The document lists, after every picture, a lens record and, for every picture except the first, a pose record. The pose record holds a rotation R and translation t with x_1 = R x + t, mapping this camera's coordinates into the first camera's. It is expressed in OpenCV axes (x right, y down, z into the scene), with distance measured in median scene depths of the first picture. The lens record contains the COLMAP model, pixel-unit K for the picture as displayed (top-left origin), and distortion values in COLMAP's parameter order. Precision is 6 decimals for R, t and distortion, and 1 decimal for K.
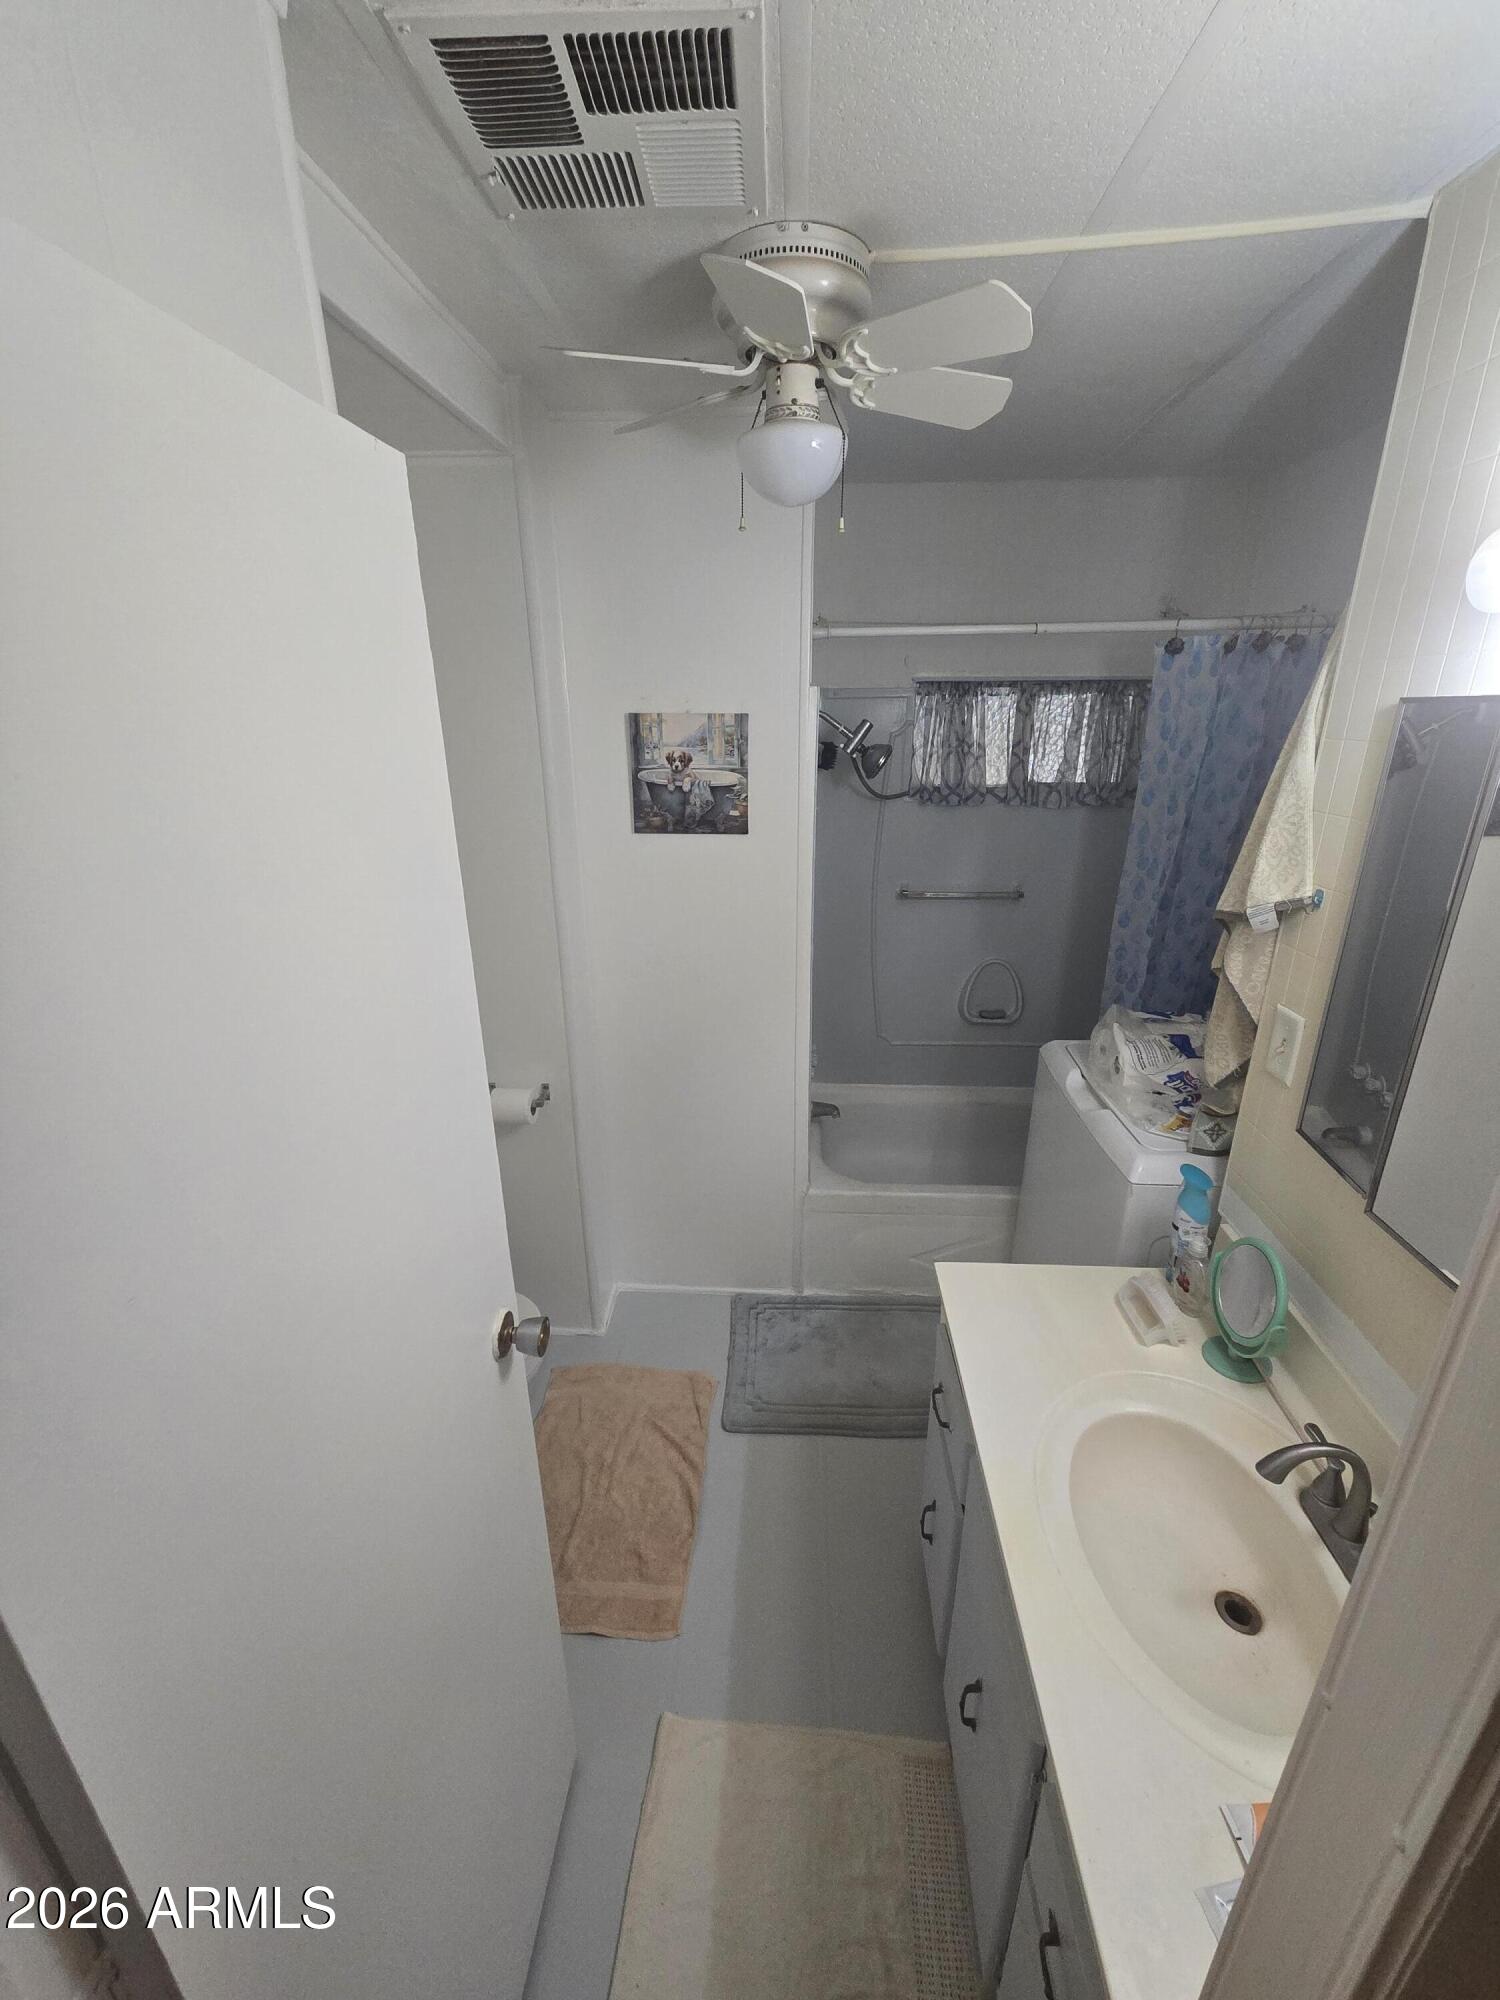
lens RADIAL K [[812.4, 0, 744.2], [0, 812.4, 994.9], [0, 0, 1]] dist [0.000479, -0.000643]
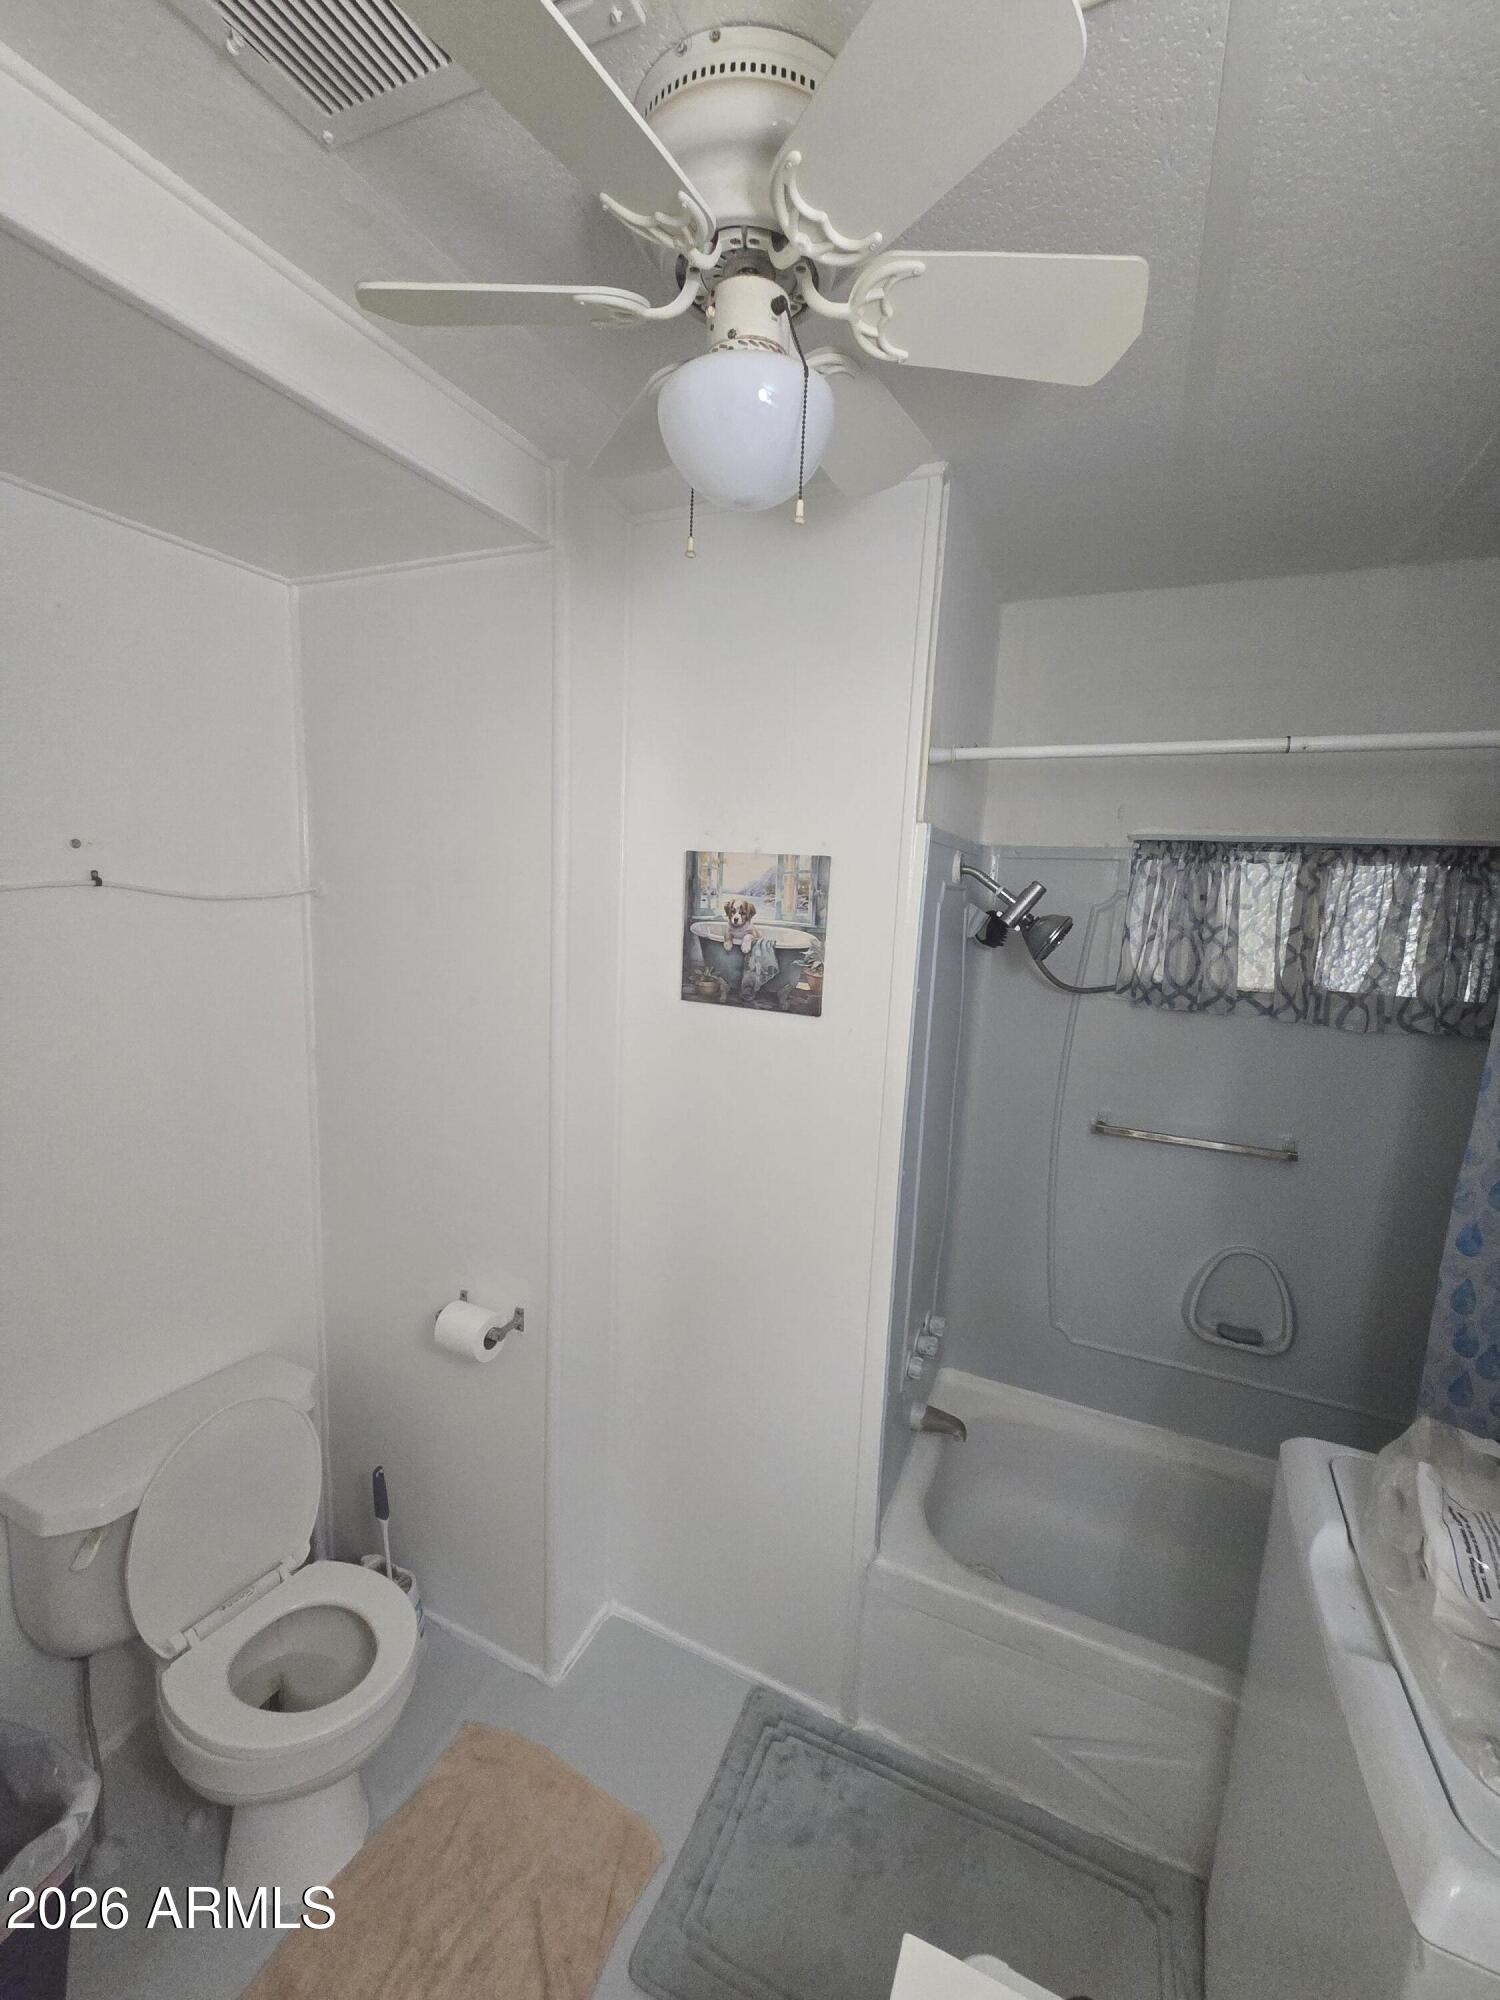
lens RADIAL K [[812.4, 0, 747.3], [0, 812.4, 1001.0], [0, 0, 1]] dist [0.000479, -0.000643]
pose [[0.932196, 0.100151, -0.347824, 0.173091], [-0.169558, 0.969826, -0.175180, -0.065862], [0.319784, 0.222278, 0.921049, 0.277994]]
